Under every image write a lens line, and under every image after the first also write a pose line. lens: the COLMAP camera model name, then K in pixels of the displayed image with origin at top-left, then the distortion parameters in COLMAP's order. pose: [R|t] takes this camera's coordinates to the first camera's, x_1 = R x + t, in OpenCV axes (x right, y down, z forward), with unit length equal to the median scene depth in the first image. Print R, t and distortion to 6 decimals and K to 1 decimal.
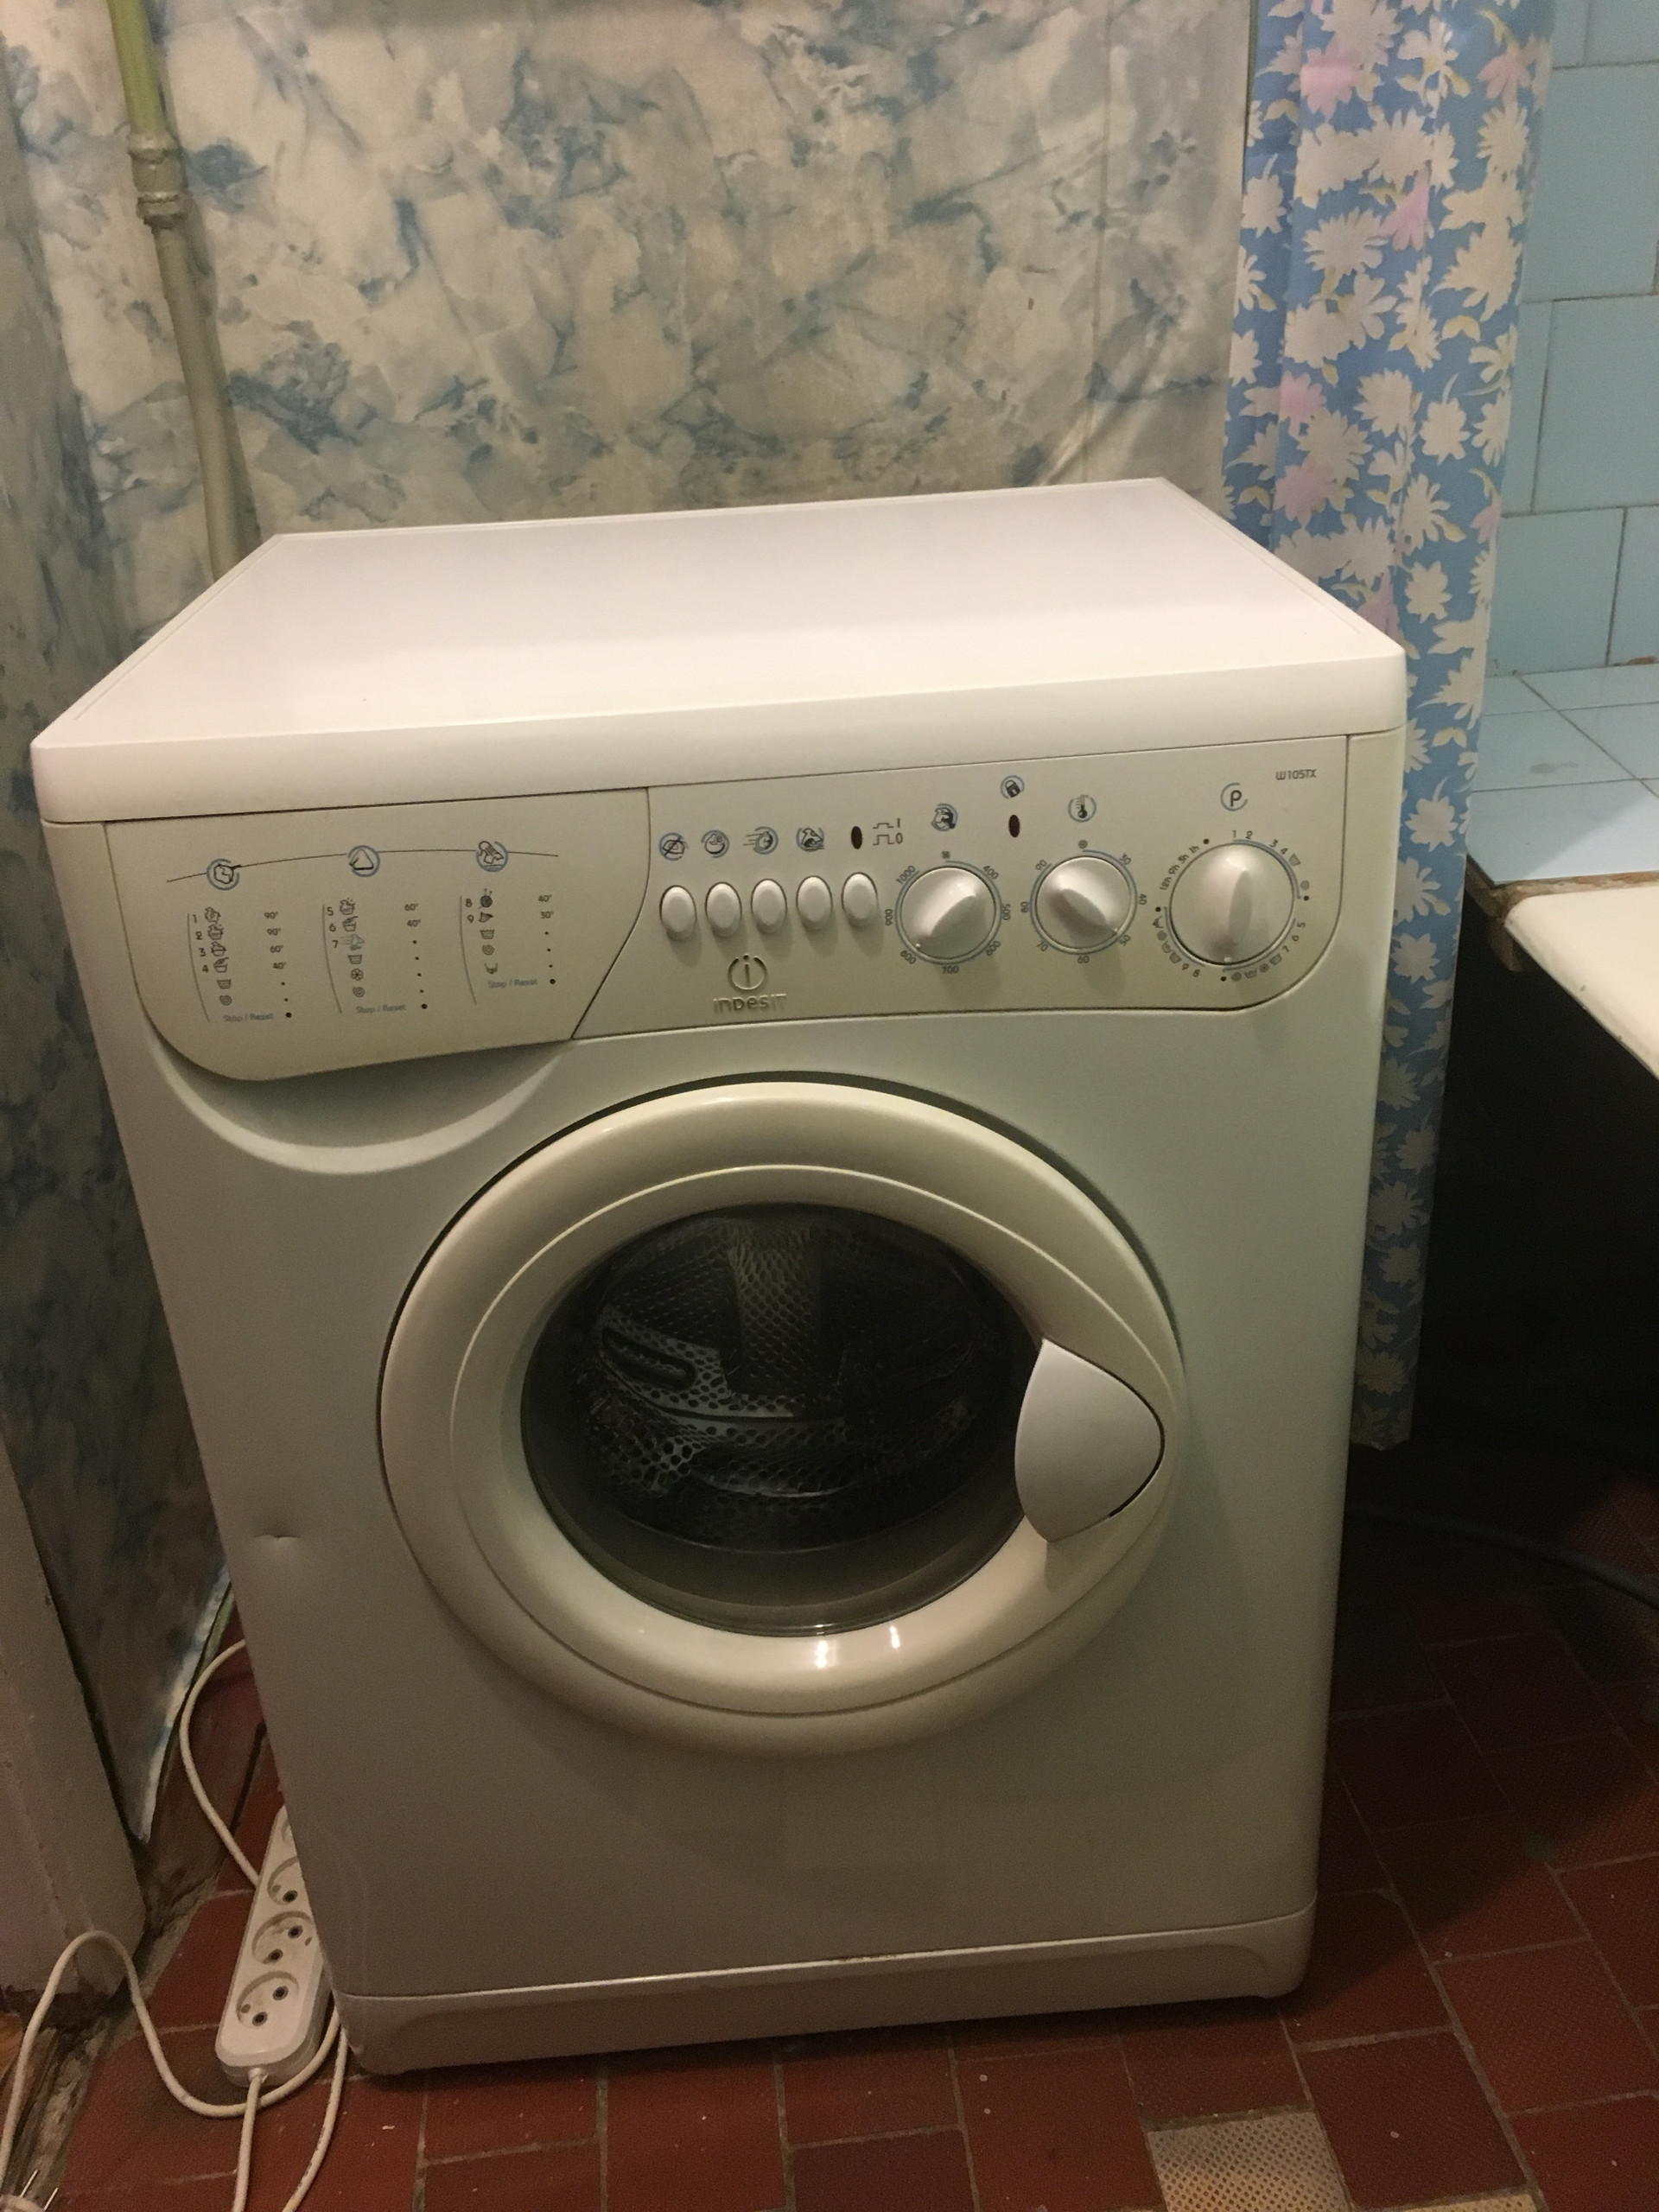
lens RADIAL K [[1875.9, 0, 829.5], [0, 1875.9, 1106.0], [0, 0, 1]] dist [0.093524, -0.130623]
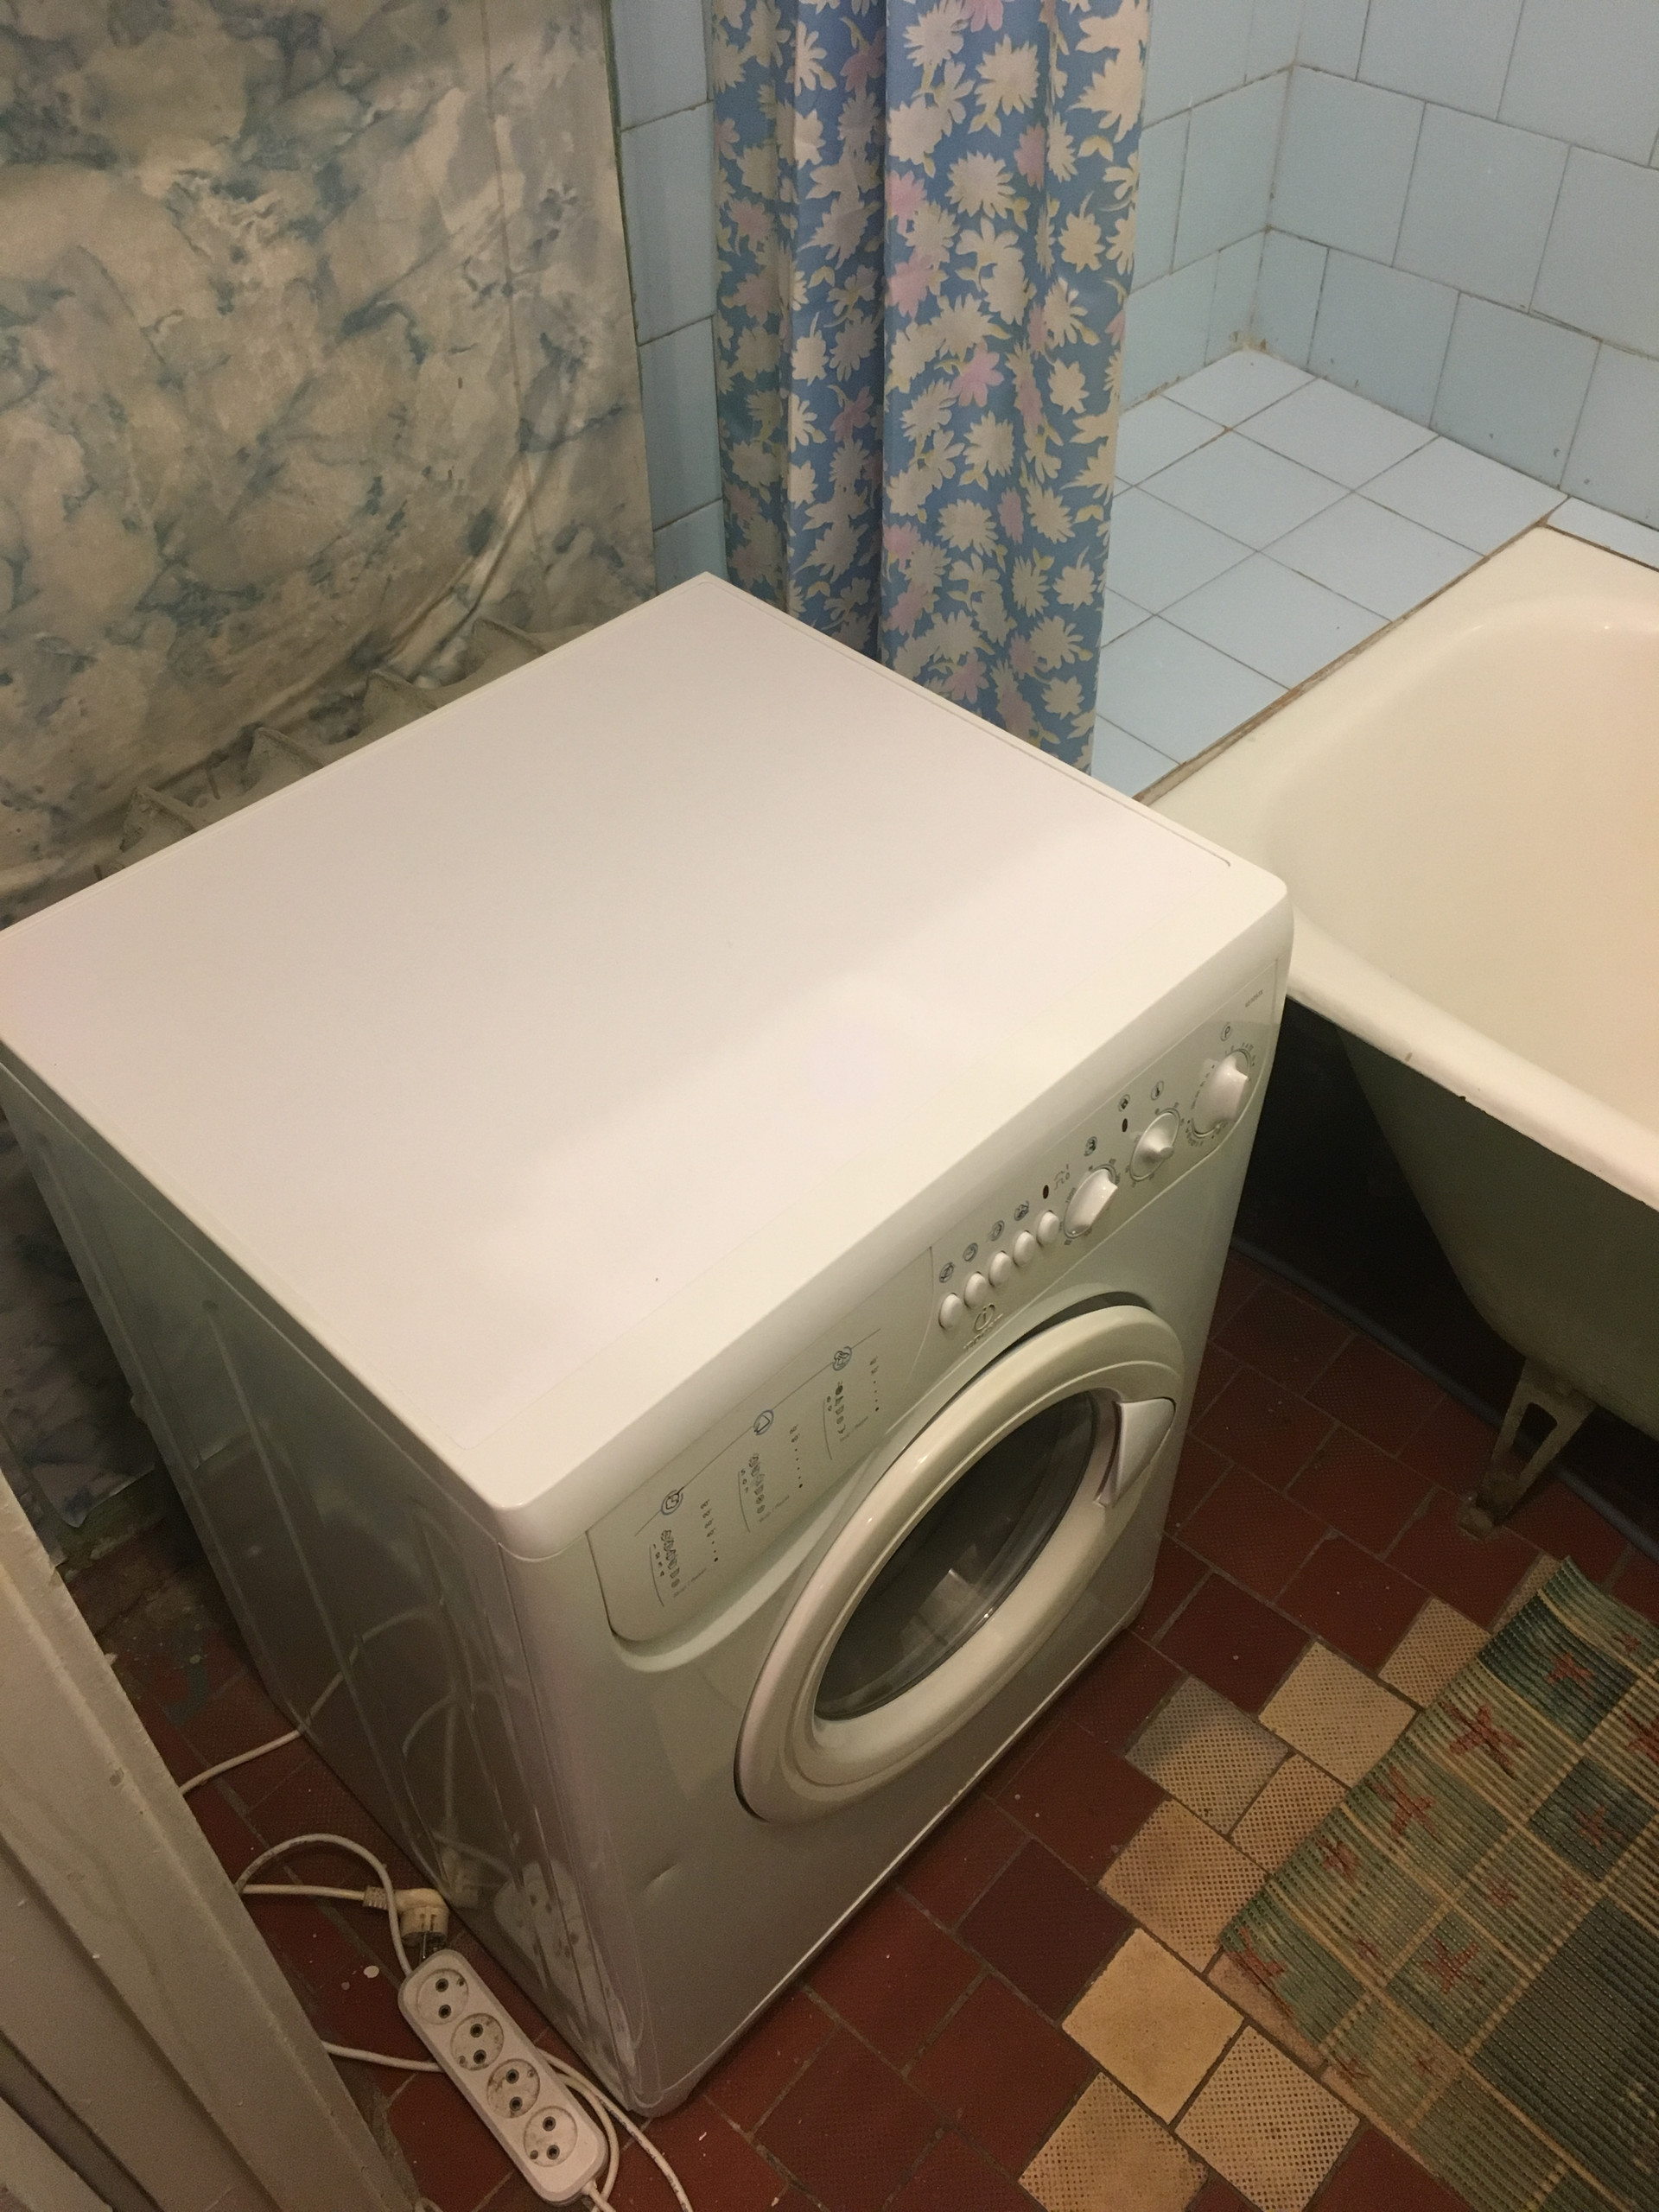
lens RADIAL K [[1875.9, 0, 829.5], [0, 1875.9, 1106.0], [0, 0, 1]] dist [0.093524, -0.130623]
pose [[0.732181, -0.452330, 0.509223, -0.426609], [0.268641, 0.878811, 0.394363, -0.441376], [-0.625893, -0.151947, 0.764964, 0.090363]]
